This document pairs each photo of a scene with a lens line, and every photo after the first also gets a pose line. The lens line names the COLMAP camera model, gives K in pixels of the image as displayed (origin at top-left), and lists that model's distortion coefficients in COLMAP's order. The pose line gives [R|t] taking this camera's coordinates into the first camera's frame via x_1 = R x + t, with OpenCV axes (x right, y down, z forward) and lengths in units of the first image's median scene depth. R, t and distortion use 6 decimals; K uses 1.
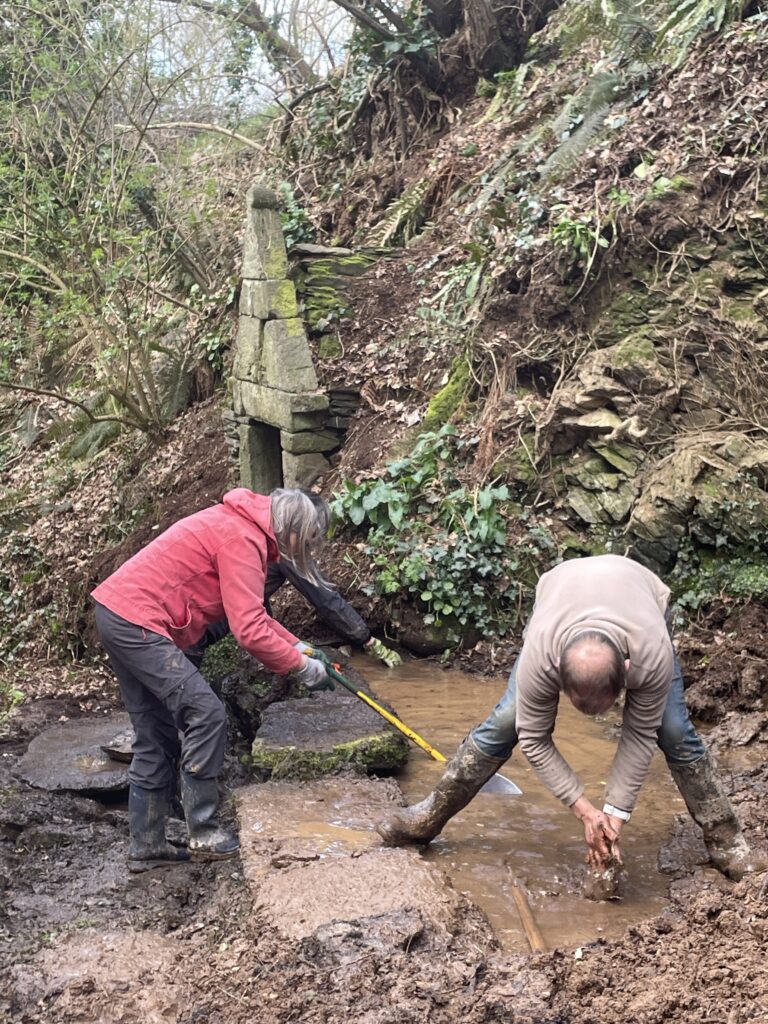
lens RADIAL K [[1726.3, 0, 403.3], [0, 1726.3, 538.6], [0, 0, 1]] dist [0.098201, 0.000000]
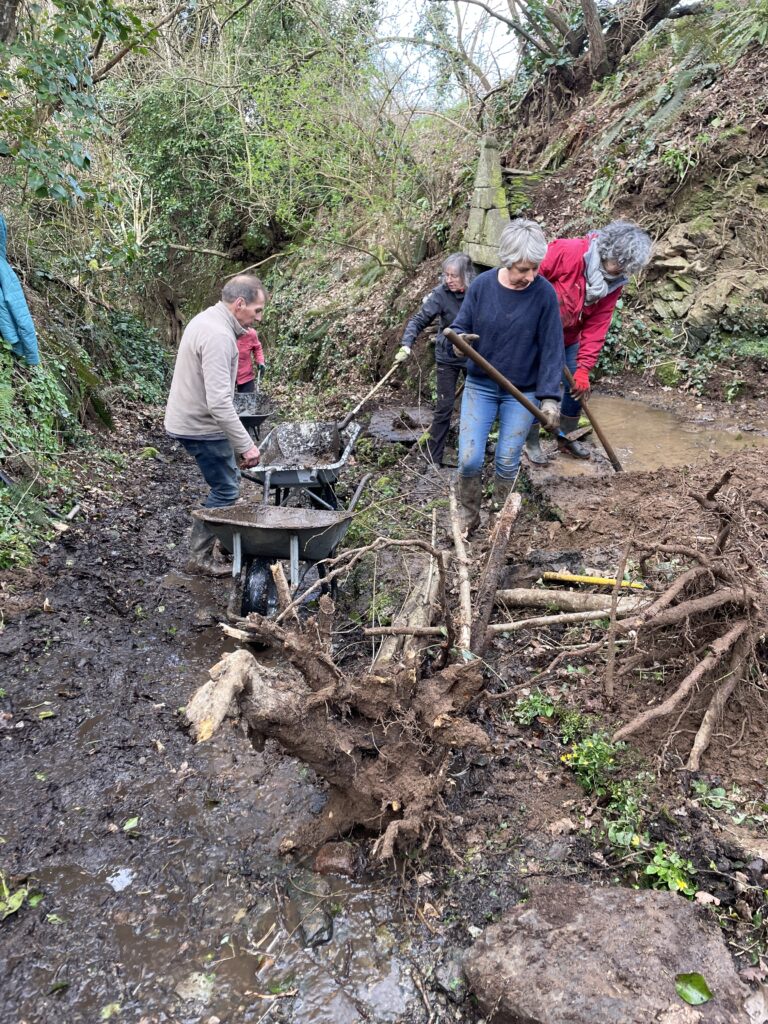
lens RADIAL K [[769.2, 0, 391.5], [0, 769.2, 506.6], [0, 0, 1]] dist [0.089844, -0.107276]
pose [[0.995165, 0.052974, -0.082703, -0.108360], [-0.034076, 0.975995, 0.215112, 0.019405], [0.092113, -0.211254, 0.973081, 0.058593]]
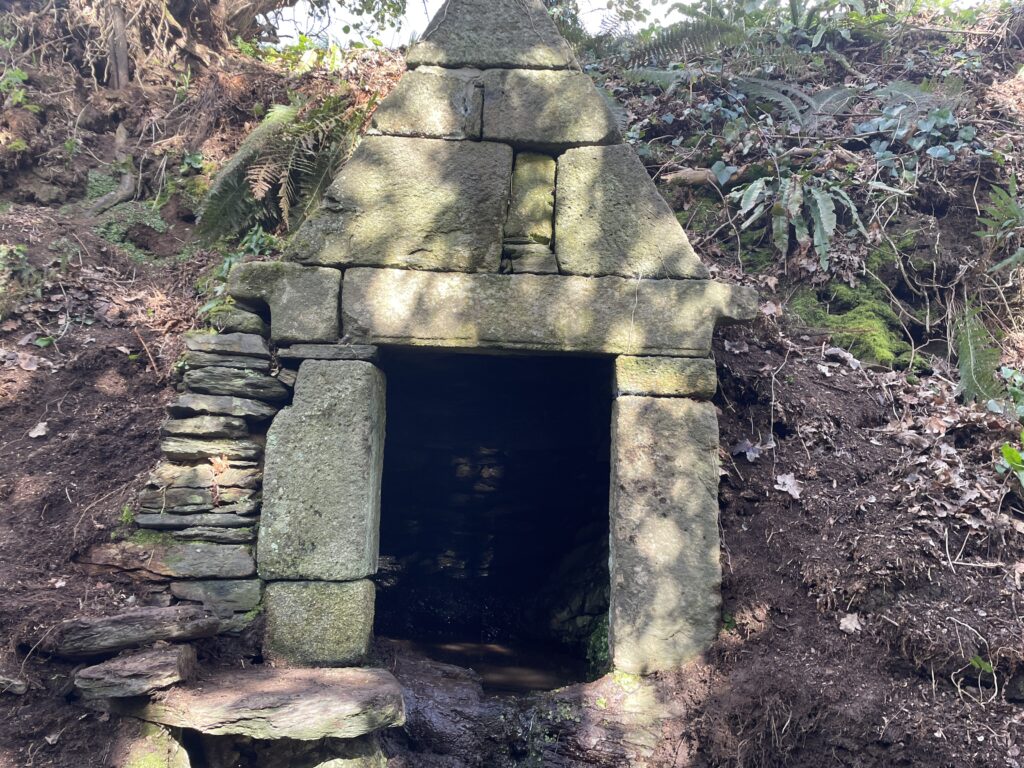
lens RADIAL K [[855.6, 0, 513.8], [0, 855.6, 394.2], [0, 0, 1]] dist [0.082335, -0.104290]
pose [[0.342436, 0.164912, 0.924955, -0.339144], [0.116524, 0.969420, -0.215979, -0.002218], [-0.932288, 0.181738, 0.312748, 1.044280]]
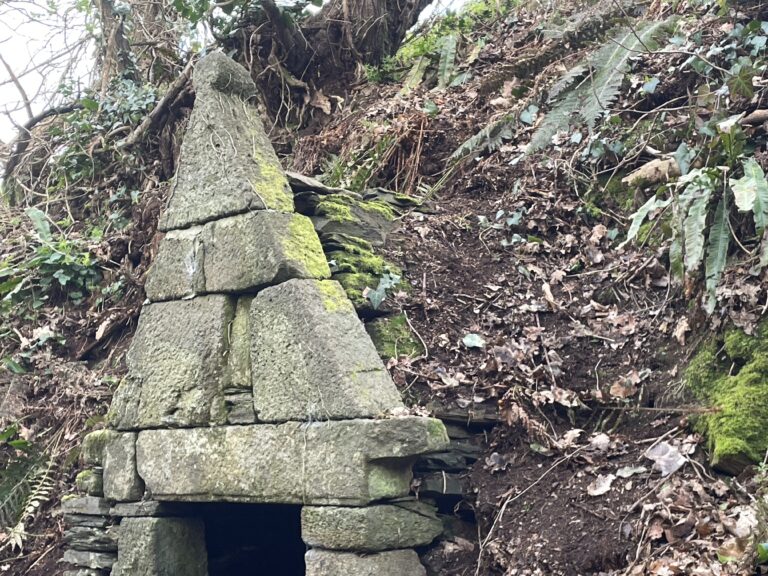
lens RADIAL K [[1294.7, 0, 366.2], [0, 1294.7, 289.7], [0, 0, 1]] dist [0.098201, 0.000000]
pose [[0.923135, 0.051676, 0.380987, -0.212874], [0.066158, 0.954795, -0.289809, -0.016488], [-0.378740, 0.292739, 0.877986, 0.724697]]
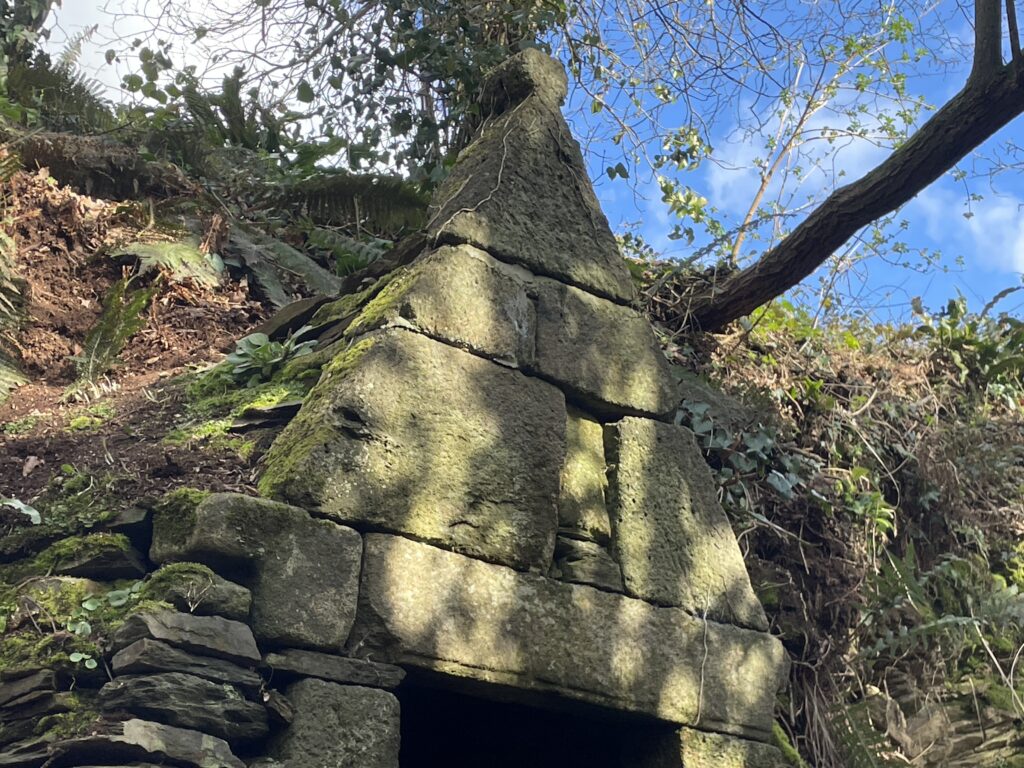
lens RADIAL K [[1726.3, 0, 495.4], [0, 1726.3, 388.9], [0, 0, 1]] dist [0.098201, 0.000000]
pose [[-0.355863, 0.356315, 0.863945, -0.417189], [0.144833, 0.934320, -0.325683, -0.020419], [-0.923247, 0.009229, -0.384096, 1.278937]]
